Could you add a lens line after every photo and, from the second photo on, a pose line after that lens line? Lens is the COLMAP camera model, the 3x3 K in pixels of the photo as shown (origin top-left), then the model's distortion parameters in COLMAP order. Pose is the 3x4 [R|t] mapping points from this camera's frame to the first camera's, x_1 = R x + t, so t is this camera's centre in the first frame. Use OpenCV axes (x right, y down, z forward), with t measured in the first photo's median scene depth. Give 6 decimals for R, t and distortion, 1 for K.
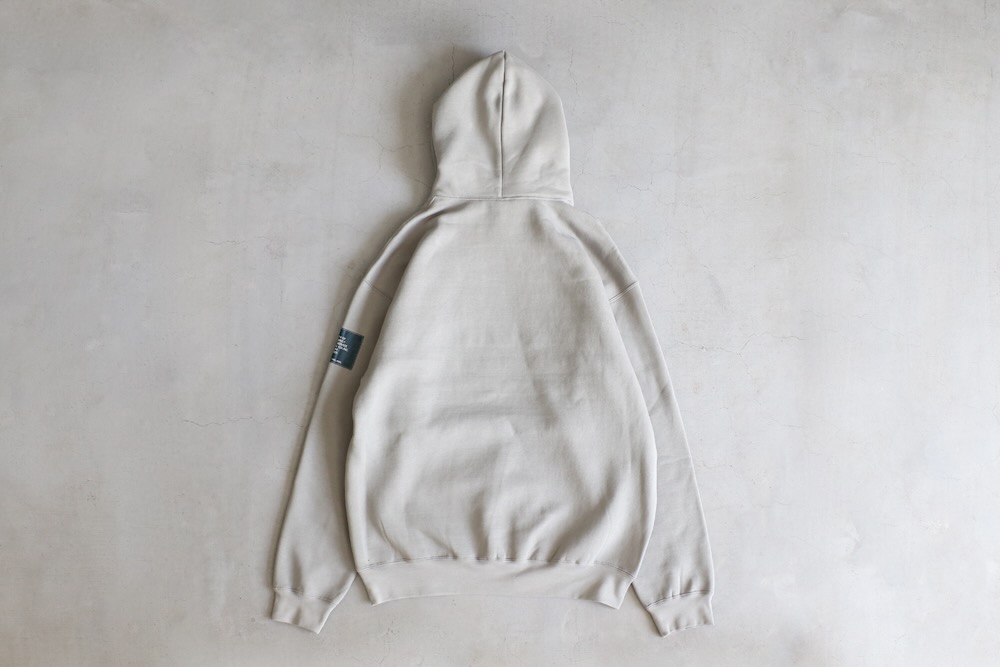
lens RADIAL K [[1139.4, 0, 498.0], [0, 1139.4, 349.8], [0, 0, 1]] dist [-0.101155, 0.000000]
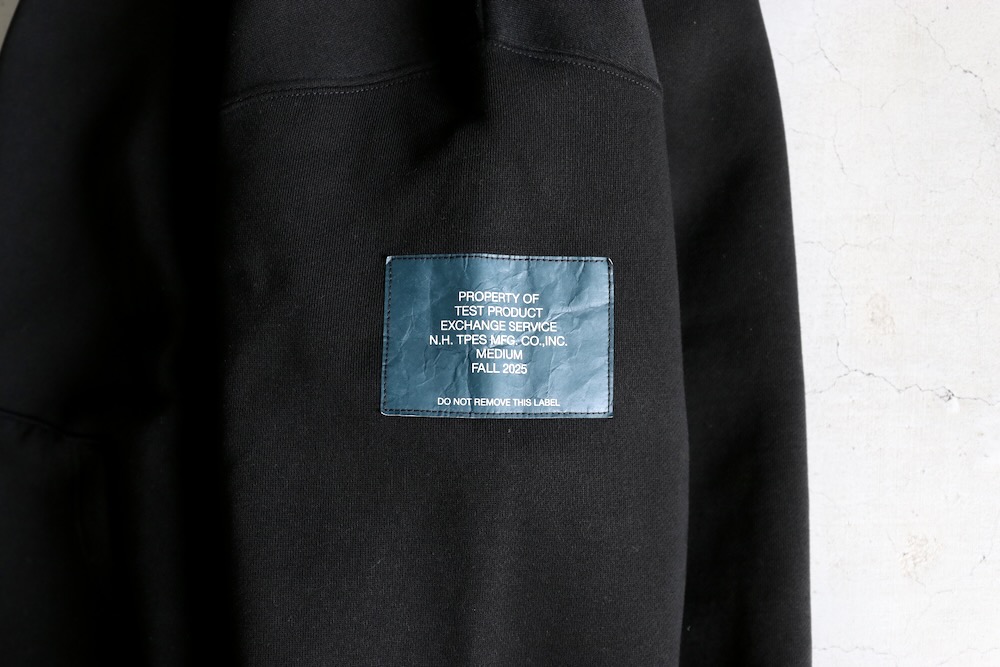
lens RADIAL K [[1139.4, 0, 498.4], [0, 1139.4, 333.7], [0, 0, 1]] dist [-0.101155, 0.000000]
pose [[0.996255, 0.031958, -0.080341, 0.100092], [-0.023473, 0.994256, 0.104423, -0.038959], [0.083216, -0.102146, 0.991283, 0.745730]]
